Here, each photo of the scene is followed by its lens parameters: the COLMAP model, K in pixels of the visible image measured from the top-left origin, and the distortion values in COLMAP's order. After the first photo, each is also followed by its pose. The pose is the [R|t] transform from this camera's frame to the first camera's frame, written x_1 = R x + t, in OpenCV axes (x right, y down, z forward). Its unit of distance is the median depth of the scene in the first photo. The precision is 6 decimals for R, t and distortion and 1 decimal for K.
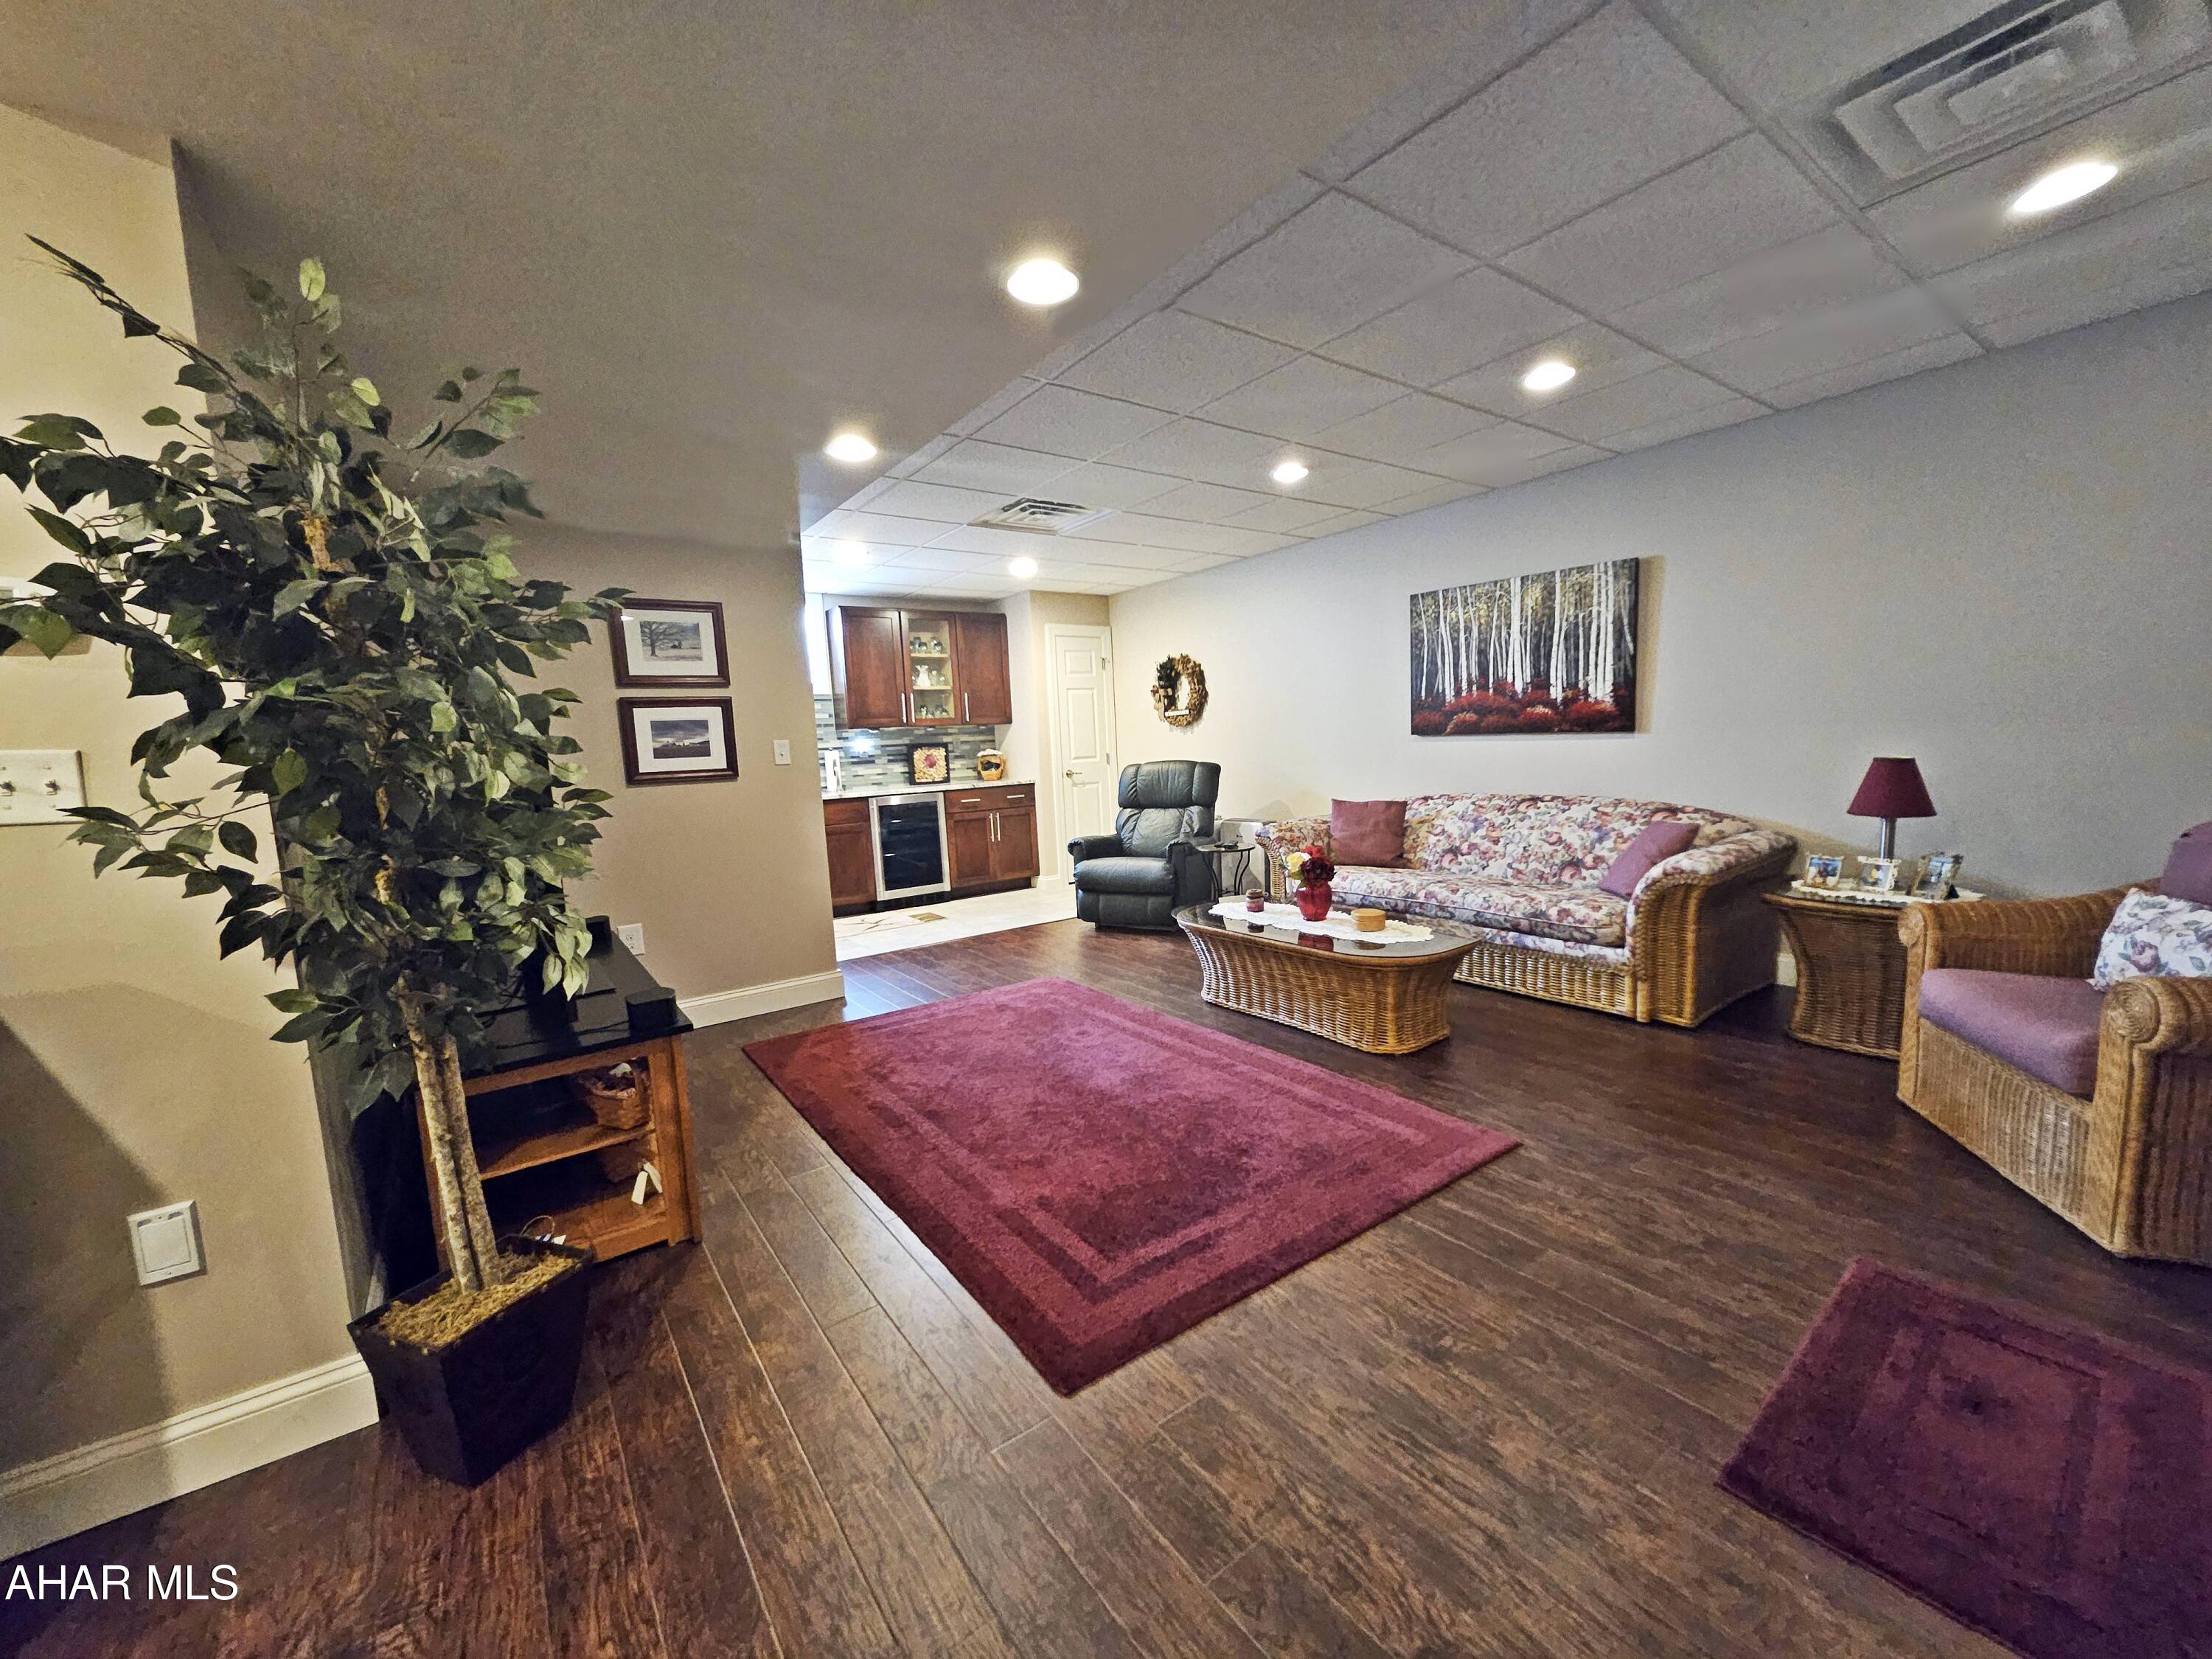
lens RADIAL K [[867.7, 0, 1114.5], [0, 867.7, 835.0], [0, 0, 1]] dist [-0.000157, -0.000722]
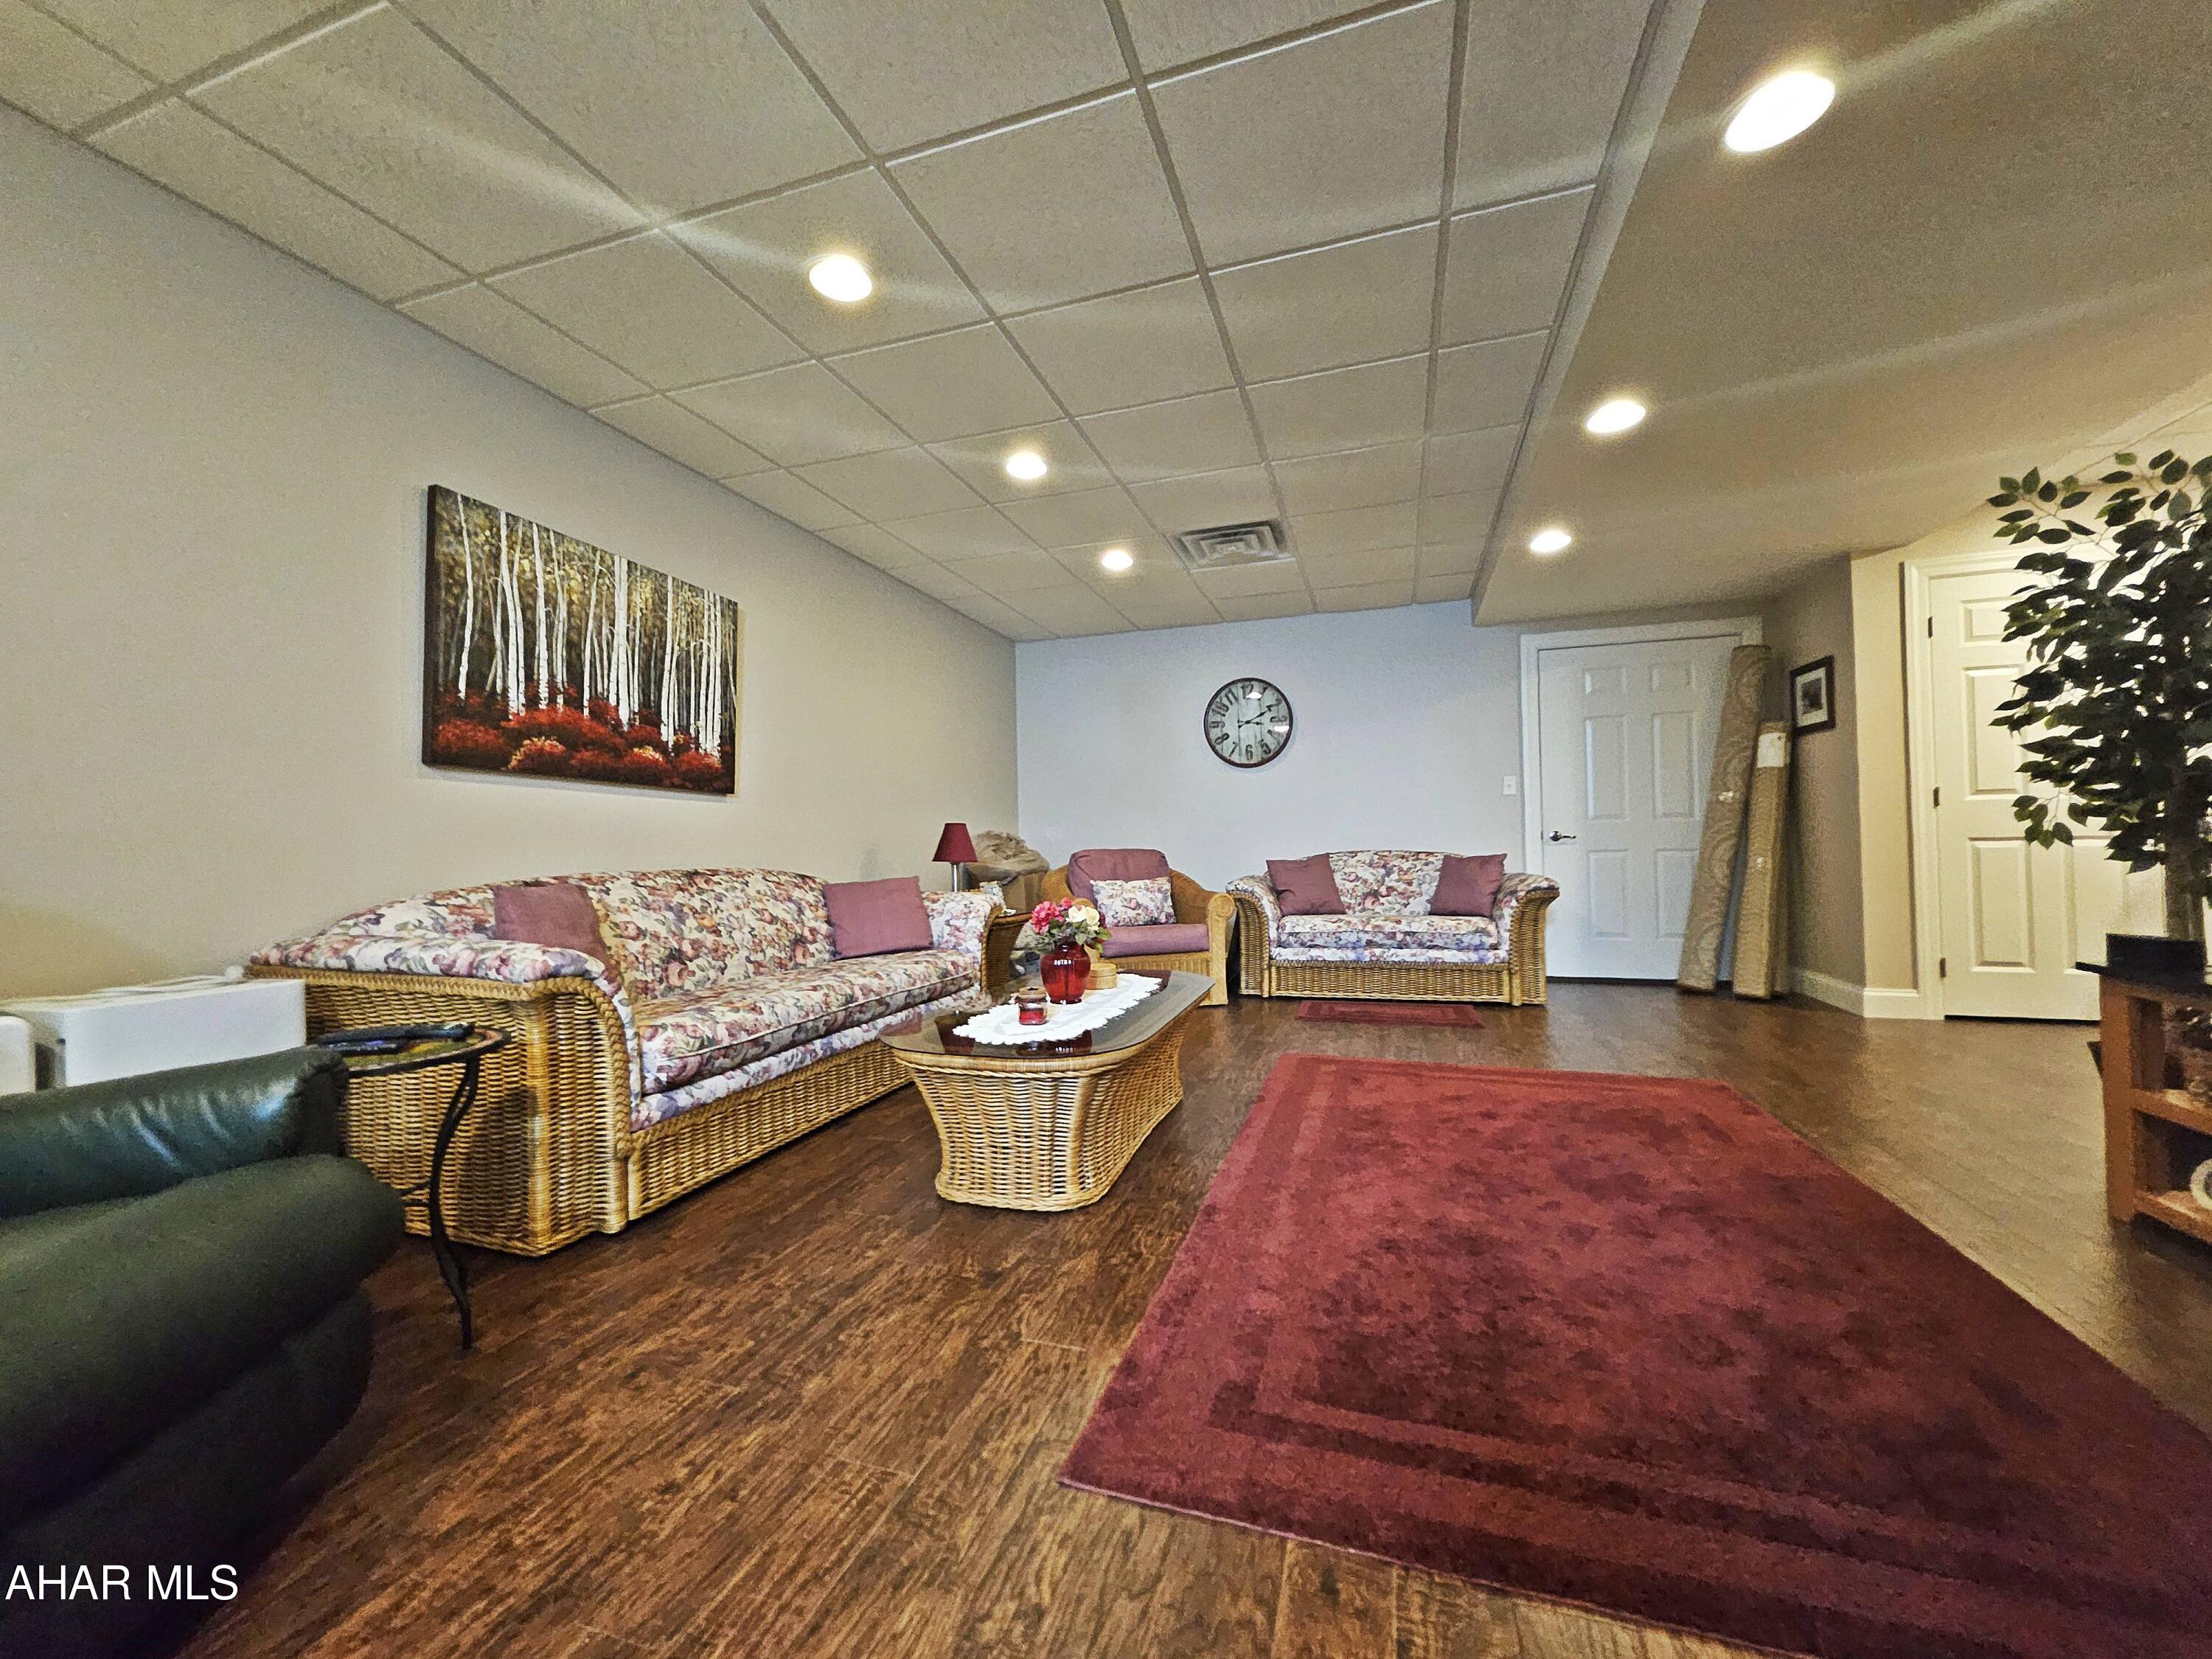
lens RADIAL K [[867.7, 0, 1114.5], [0, 867.7, 835.0], [0, 0, 1]] dist [-0.000157, -0.000722]
pose [[-0.586915, 0.070699, 0.806556, -0.301852], [0.133762, 0.990958, 0.010473, -0.032785], [-0.798522, 0.114033, -0.591065, 1.101735]]
